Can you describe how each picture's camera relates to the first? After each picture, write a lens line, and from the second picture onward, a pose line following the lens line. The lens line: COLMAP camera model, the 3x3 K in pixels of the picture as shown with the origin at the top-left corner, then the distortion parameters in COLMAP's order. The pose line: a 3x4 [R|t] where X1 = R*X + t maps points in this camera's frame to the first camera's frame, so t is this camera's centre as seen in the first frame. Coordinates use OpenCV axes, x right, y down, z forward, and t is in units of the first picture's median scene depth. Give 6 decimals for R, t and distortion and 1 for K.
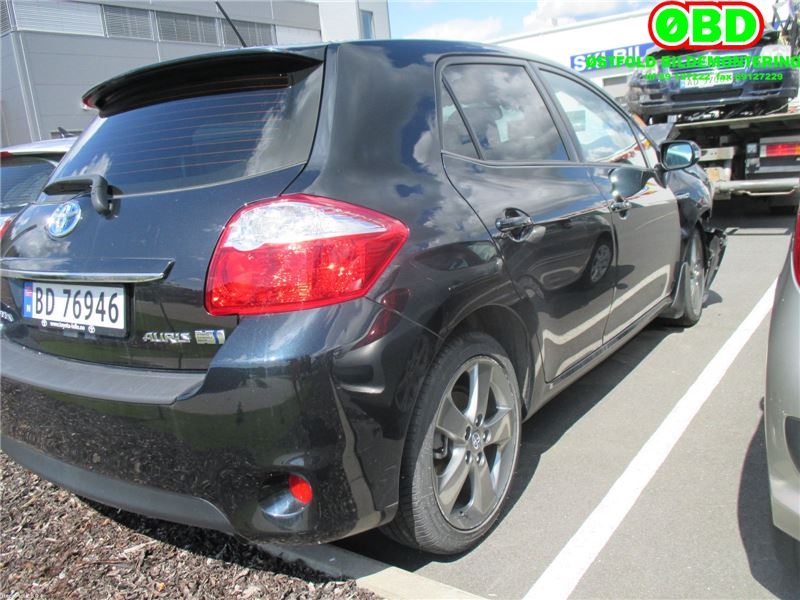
lens RADIAL K [[691.3, 0, 400.0], [0, 691.3, 300.0], [0, 0, 1]] dist [-0.012875, -0.008725]
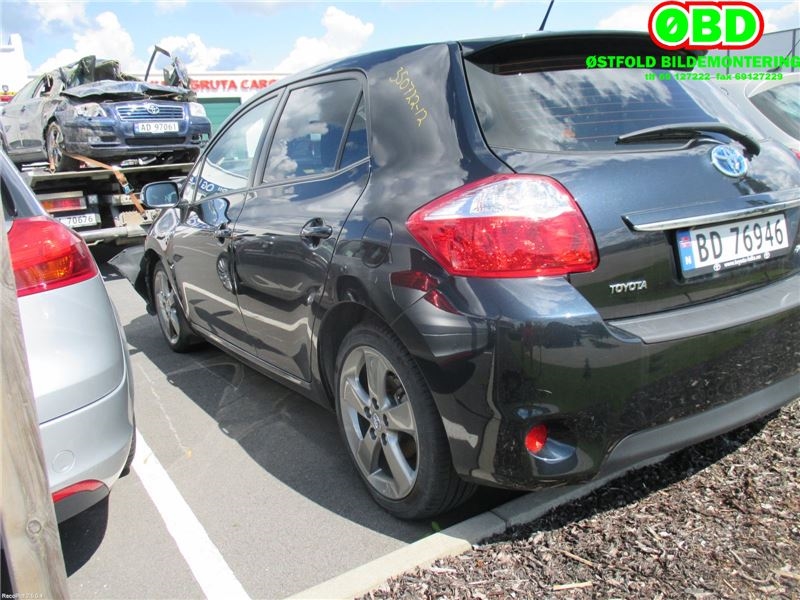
lens RADIAL K [[691.3, 0, 400.0], [0, 691.3, 300.0], [0, 0, 1]] dist [-0.012875, -0.008725]
pose [[0.385158, -0.128113, 0.913915, -1.648653], [0.222114, 0.974075, 0.042939, -0.065812], [-0.895722, 0.186455, 0.403629, 1.048905]]
